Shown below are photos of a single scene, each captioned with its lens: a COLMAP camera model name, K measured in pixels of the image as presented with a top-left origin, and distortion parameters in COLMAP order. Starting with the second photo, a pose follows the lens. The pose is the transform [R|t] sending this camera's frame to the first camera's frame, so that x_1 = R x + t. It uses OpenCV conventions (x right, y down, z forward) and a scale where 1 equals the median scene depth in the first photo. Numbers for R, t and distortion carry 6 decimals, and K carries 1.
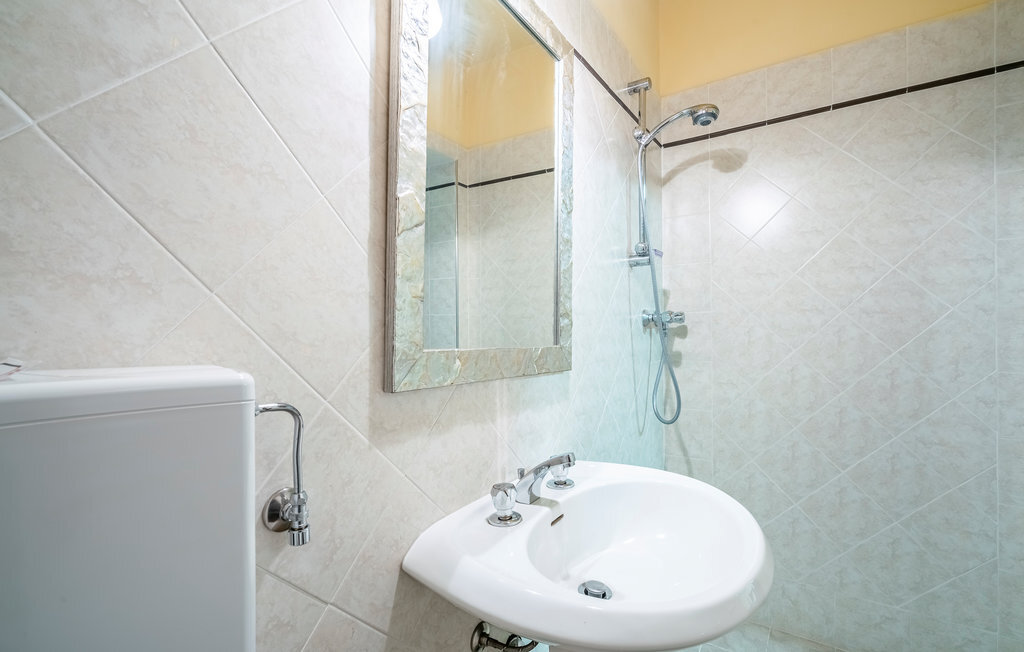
lens RADIAL K [[475.5, 0, 512.0], [0, 475.5, 326.0], [0, 0, 1]] dist [-0.000569, -0.000038]
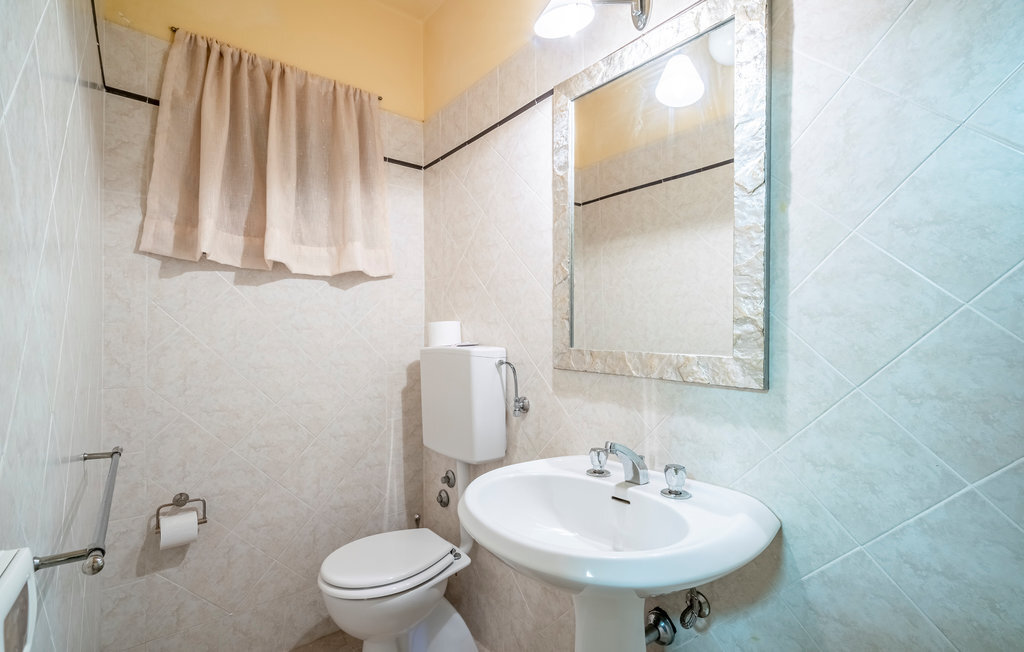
lens RADIAL K [[475.5, 0, 512.0], [0, 475.5, 326.0], [0, 0, 1]] dist [-0.000569, -0.000038]
pose [[-0.310692, -0.018538, -0.950330, 1.239190], [0.005586, 0.999757, -0.021328, 0.003649], [0.950494, -0.011935, -0.310513, 1.065512]]
